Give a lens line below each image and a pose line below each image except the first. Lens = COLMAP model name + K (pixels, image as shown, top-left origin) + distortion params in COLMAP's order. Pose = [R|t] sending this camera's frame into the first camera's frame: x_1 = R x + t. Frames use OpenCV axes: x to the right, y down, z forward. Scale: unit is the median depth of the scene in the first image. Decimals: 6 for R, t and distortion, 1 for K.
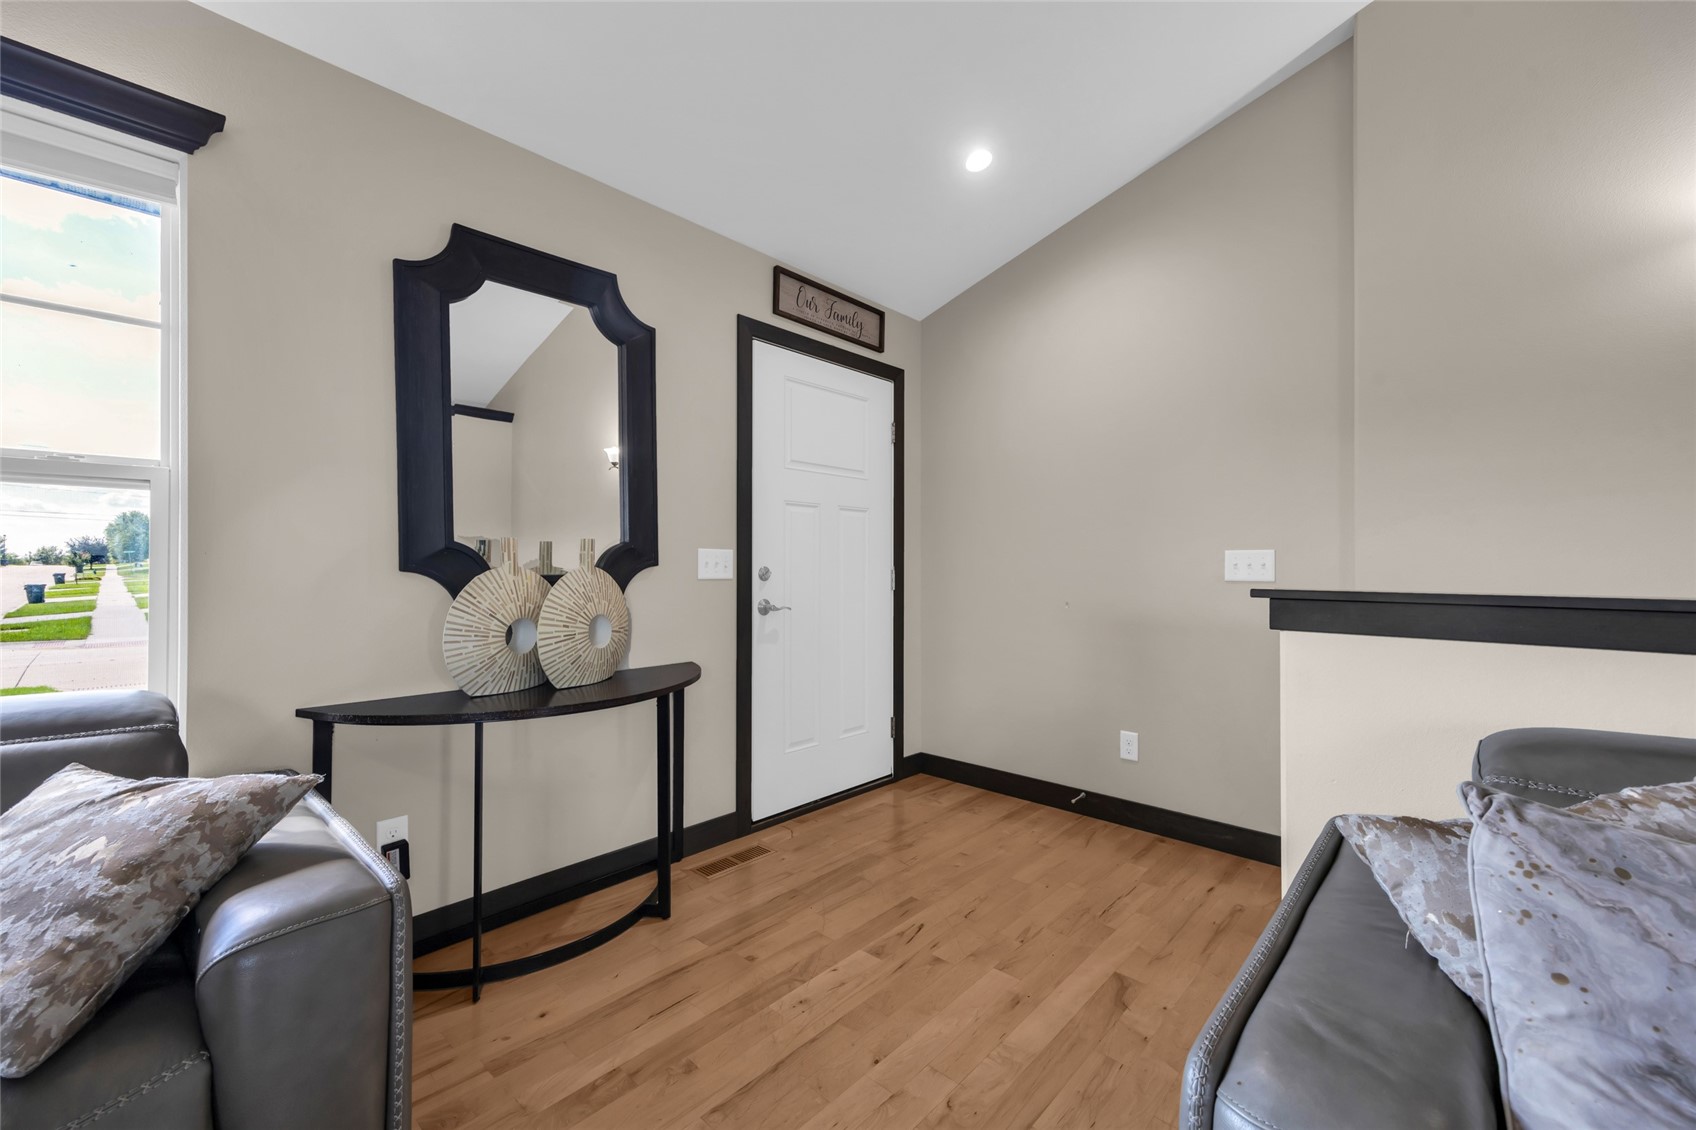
lens RADIAL K [[688.4, 0, 848.0], [0, 688.4, 565.0], [0, 0, 1]] dist [0.010822, -0.000074]
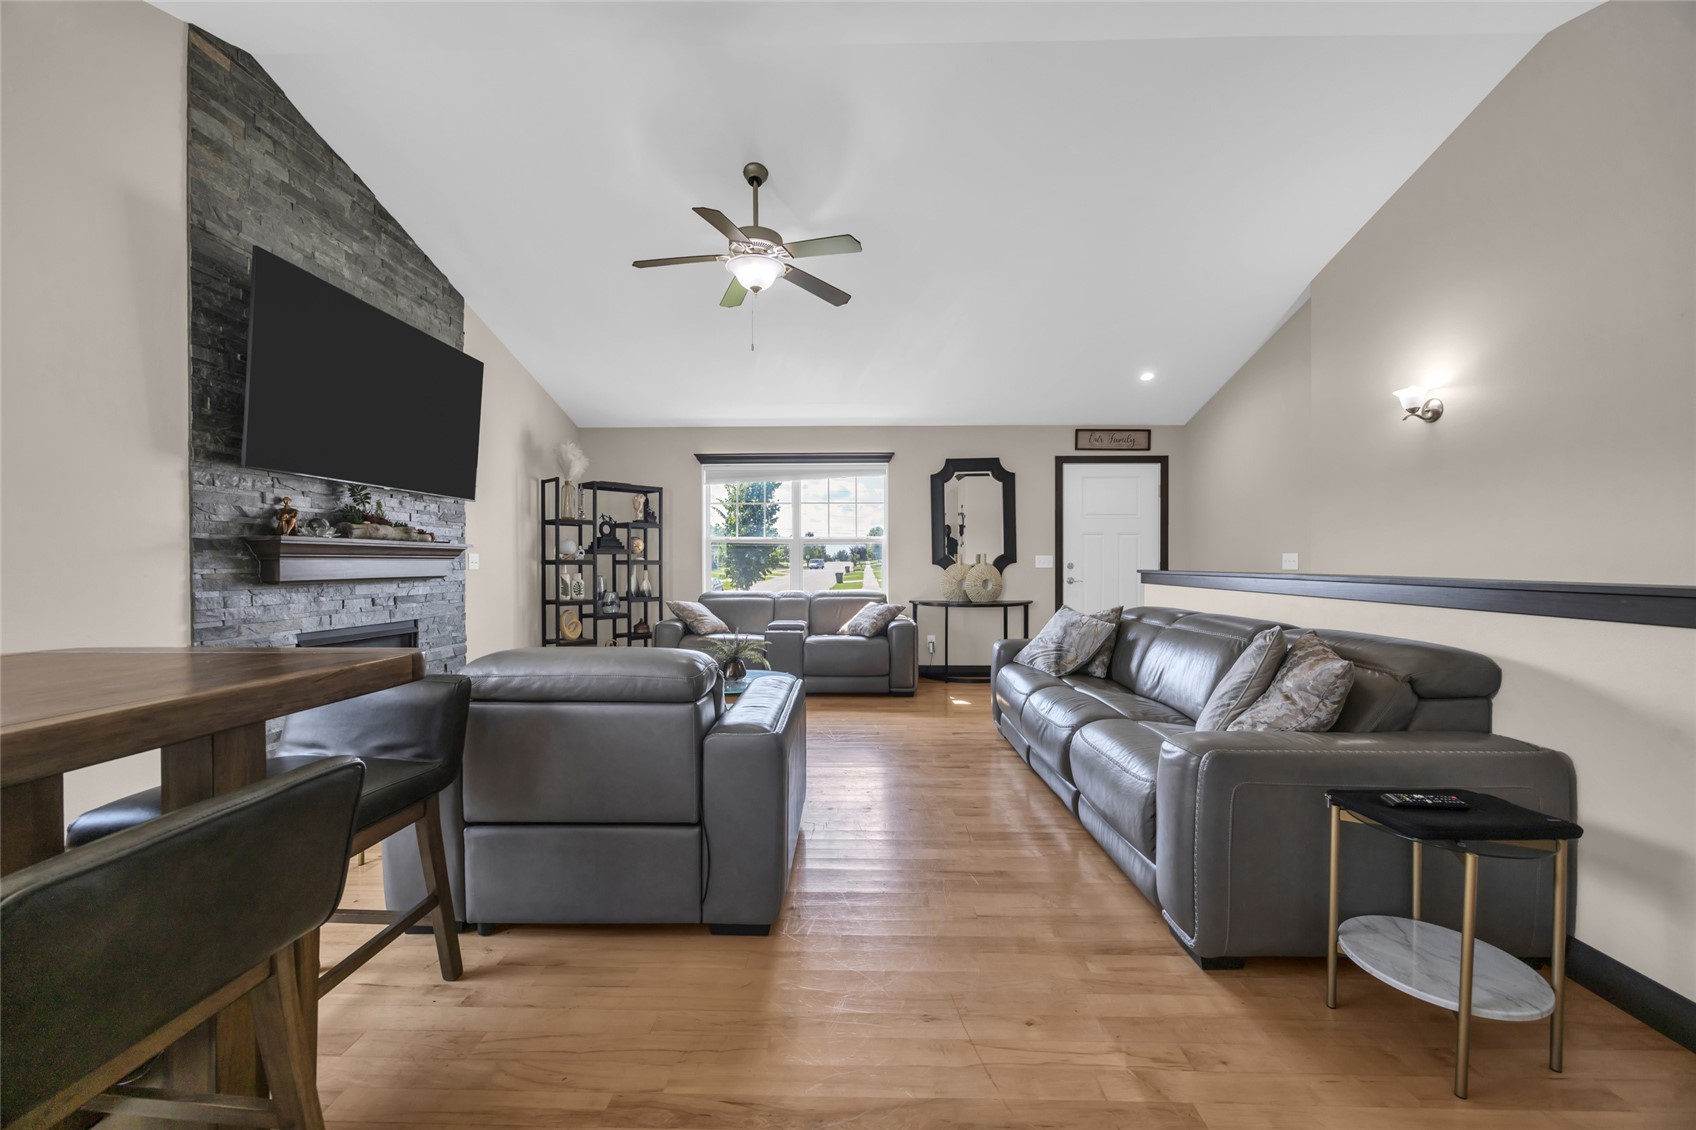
lens RADIAL K [[645.3, 0, 850.4], [0, 645.3, 569.0], [0, 0, 1]] dist [-0.001478, -0.000225]
pose [[0.667425, 0.005460, -0.744657, 1.067132], [0.005423, 0.999911, 0.012192, -0.006817], [0.744657, -0.012176, 0.667336, -1.050419]]
